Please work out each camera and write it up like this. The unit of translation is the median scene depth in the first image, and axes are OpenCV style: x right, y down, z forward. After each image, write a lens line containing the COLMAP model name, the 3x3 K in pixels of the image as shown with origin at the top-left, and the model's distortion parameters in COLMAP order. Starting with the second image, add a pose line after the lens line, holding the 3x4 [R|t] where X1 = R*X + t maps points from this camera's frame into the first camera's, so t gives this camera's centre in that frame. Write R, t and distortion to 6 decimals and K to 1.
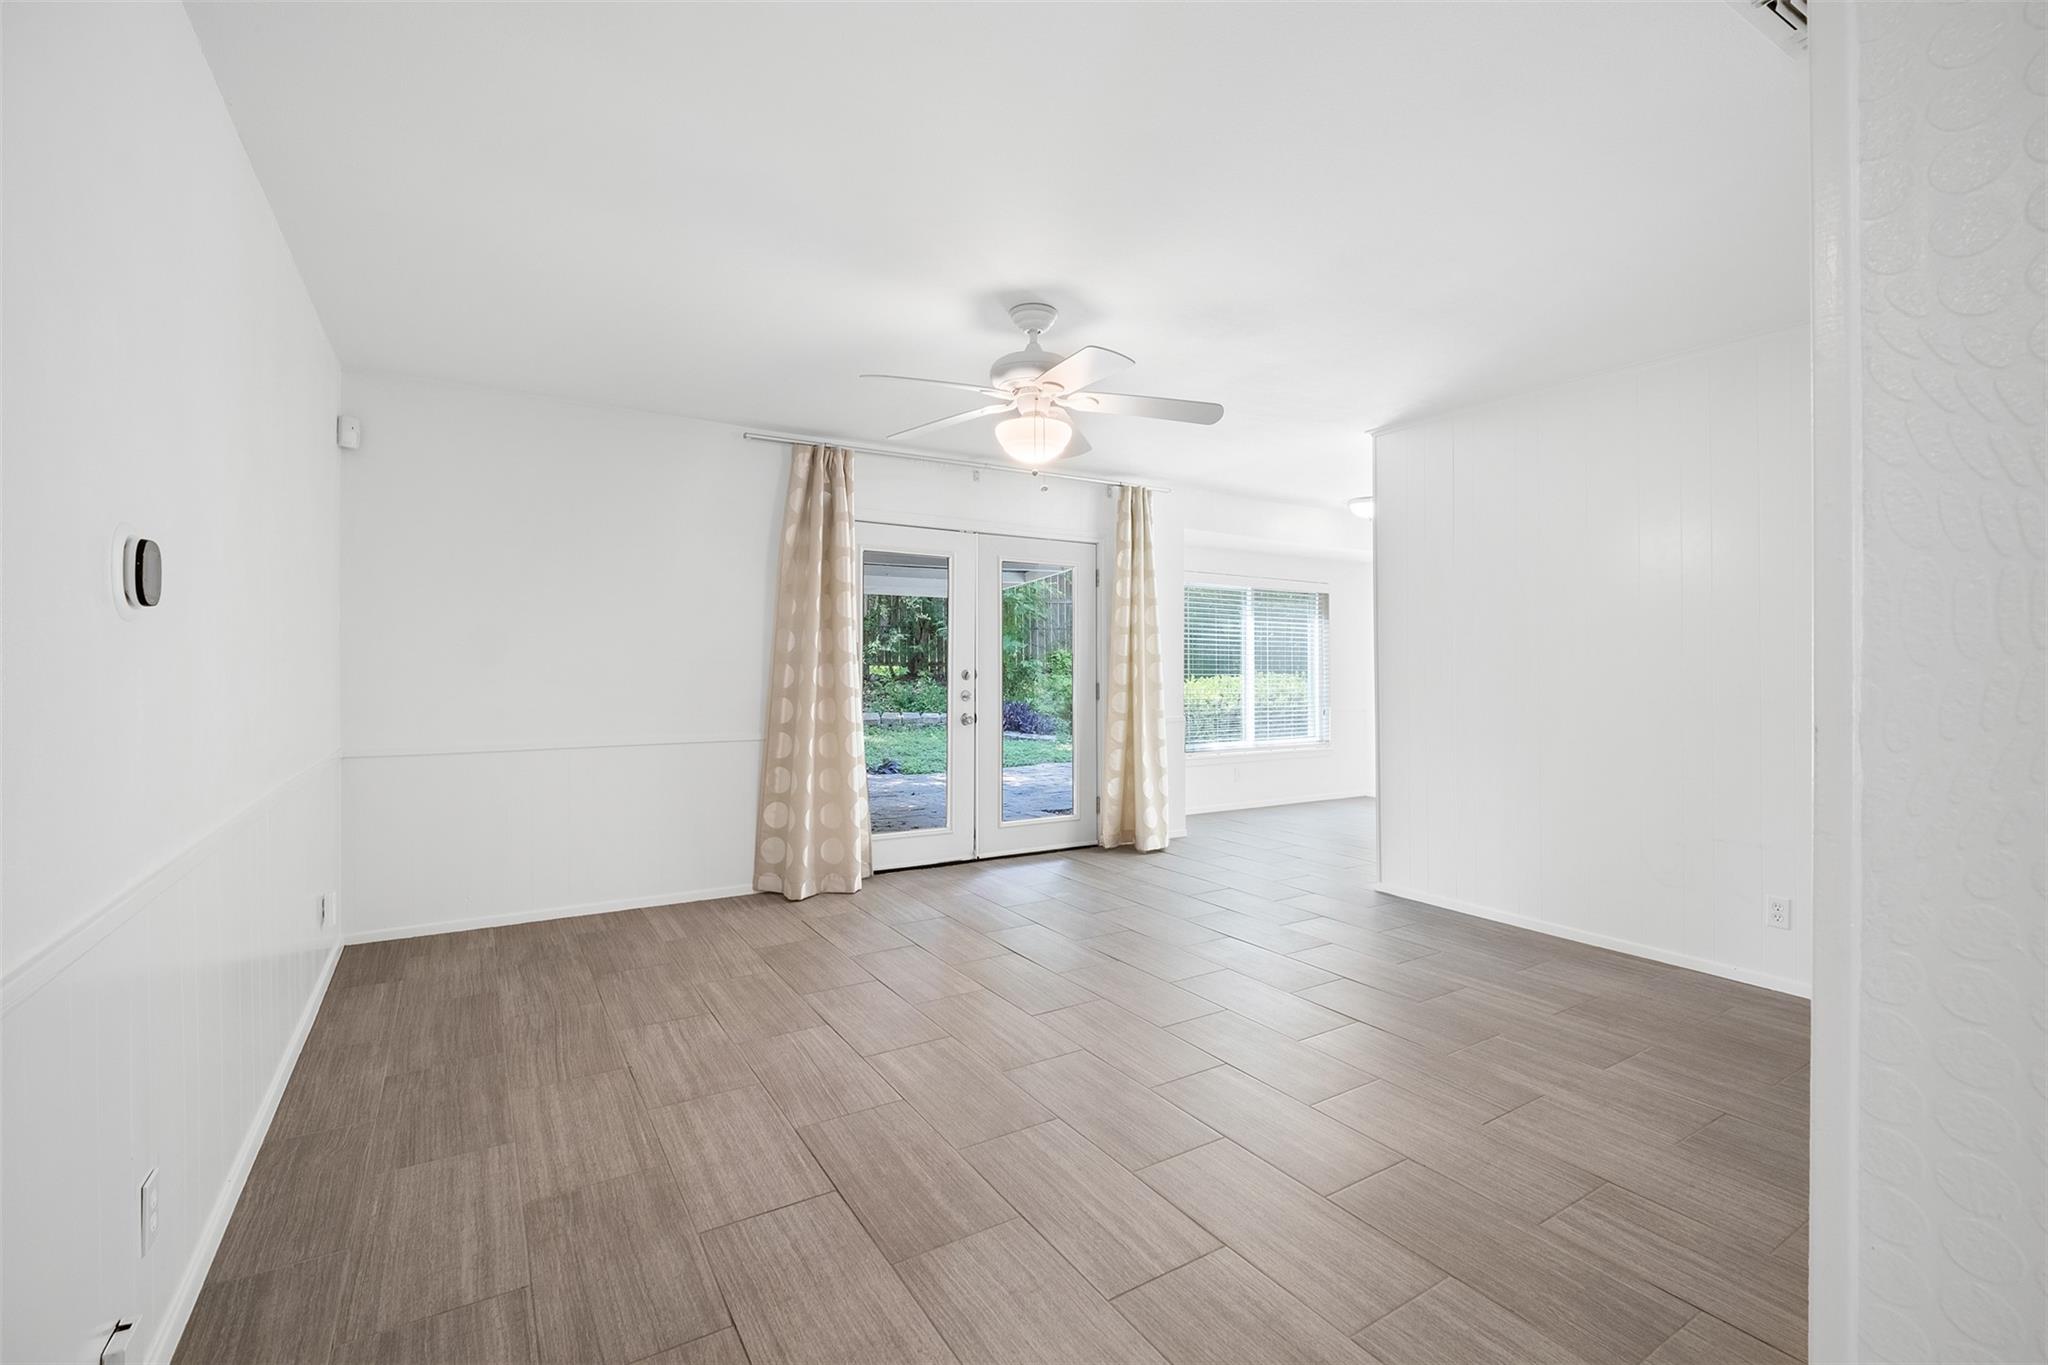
lens RADIAL K [[900.1, 0, 1038.2], [0, 900.1, 670.0], [0, 0, 1]] dist [-0.004065, -0.001399]
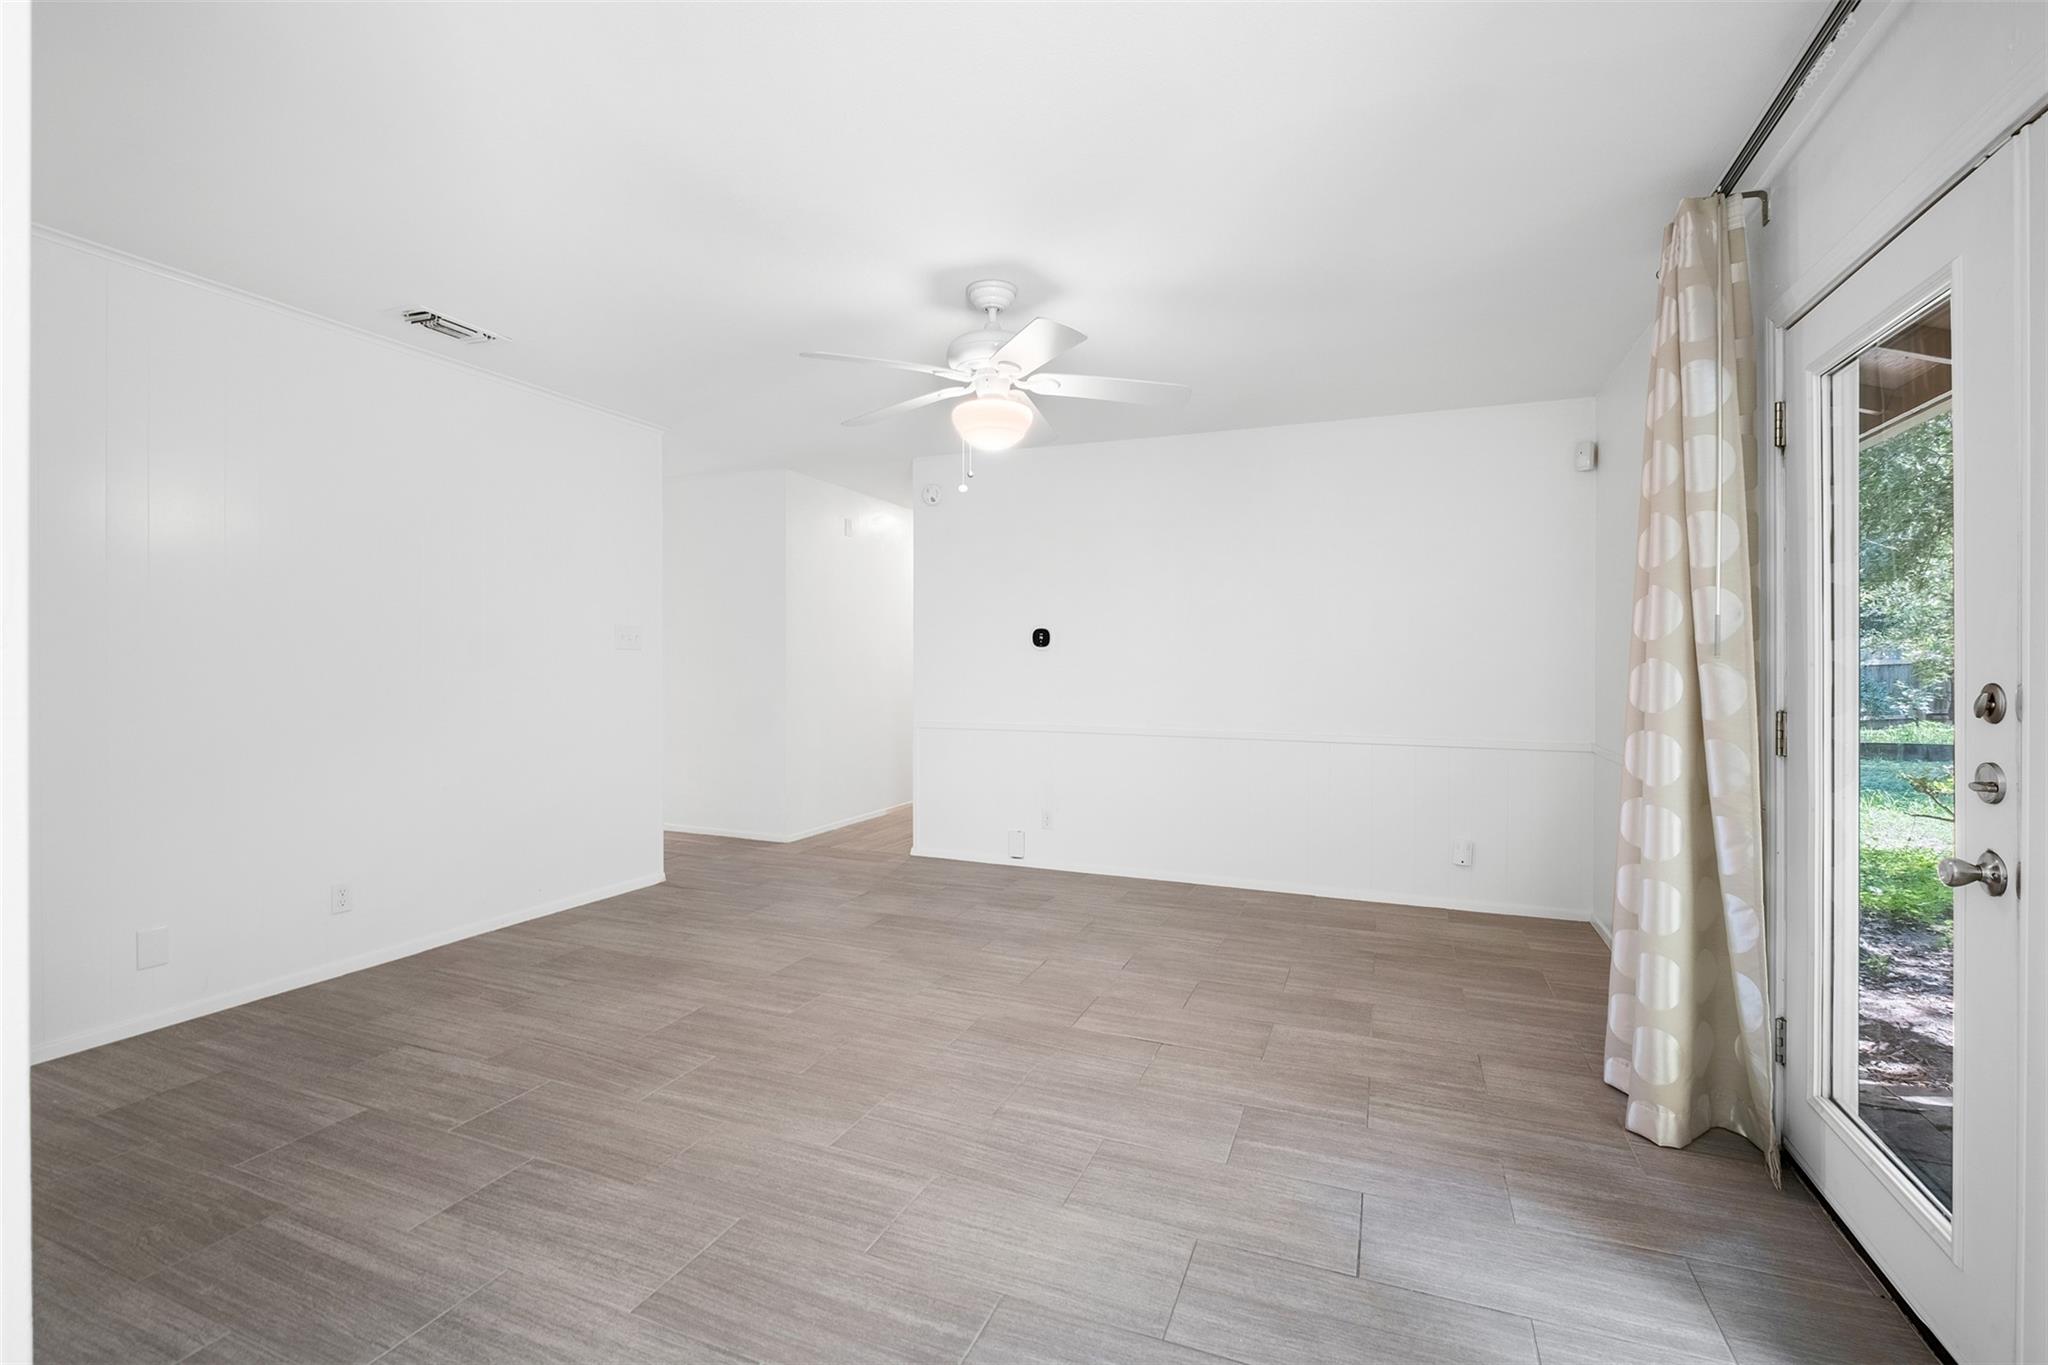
lens RADIAL K [[900.1, 0, 1025.6], [0, 900.1, 665.5], [0, 0, 1]] dist [-0.004065, -0.001399]
pose [[-0.820023, -0.006034, -0.572299, 0.497204], [-0.013483, 0.999871, 0.008777, -0.011335], [0.572172, 0.014914, -0.819998, 1.720845]]
